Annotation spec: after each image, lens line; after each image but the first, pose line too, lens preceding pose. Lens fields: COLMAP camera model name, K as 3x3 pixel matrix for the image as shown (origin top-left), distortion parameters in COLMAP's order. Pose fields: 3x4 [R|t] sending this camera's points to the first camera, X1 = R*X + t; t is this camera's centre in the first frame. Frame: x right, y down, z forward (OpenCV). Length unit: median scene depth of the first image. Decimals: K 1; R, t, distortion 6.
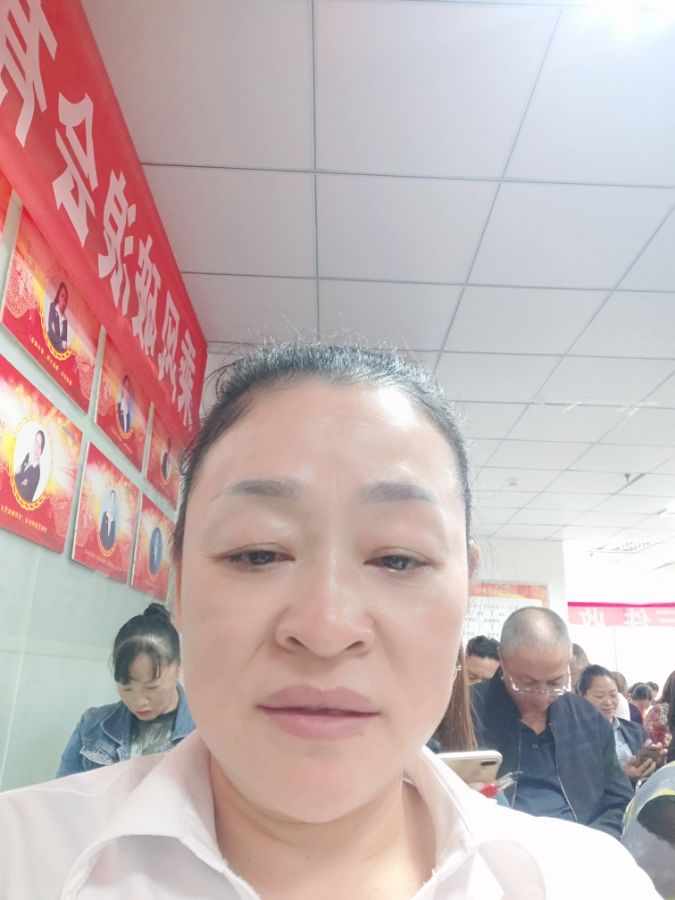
lens RADIAL K [[672.7, 0, 342.2], [0, 672.7, 452.2], [0, 0, 1]] dist [0.001943, -0.000207]
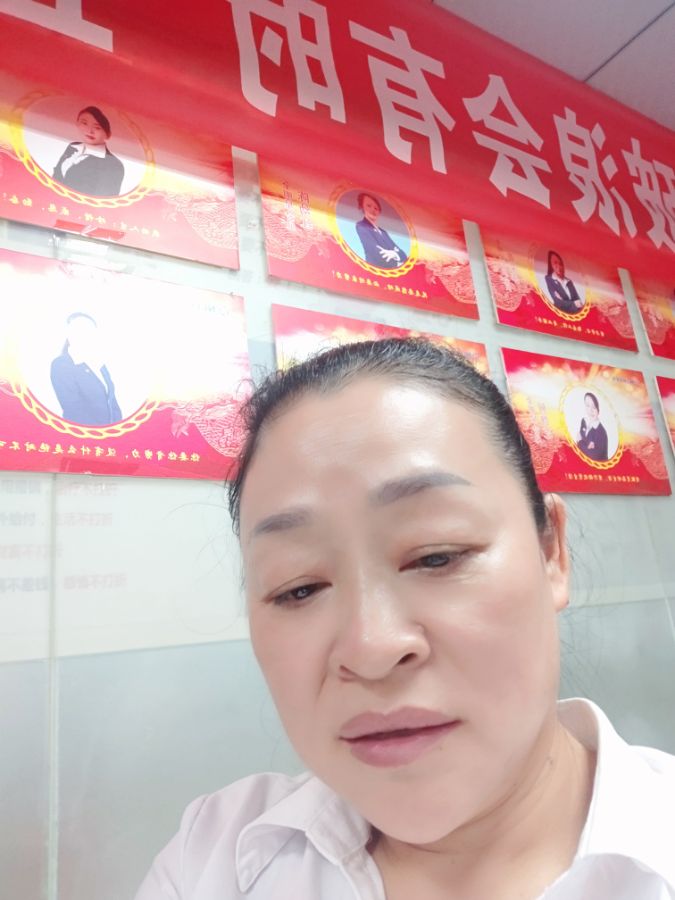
lens RADIAL K [[672.7, 0, 342.2], [0, 672.7, 452.2], [0, 0, 1]] dist [0.001943, -0.000207]
pose [[0.510719, -0.310392, -0.801762, 0.145447], [0.387098, 0.915701, -0.107922, 0.015511], [0.767672, -0.255243, 0.587818, 0.079387]]
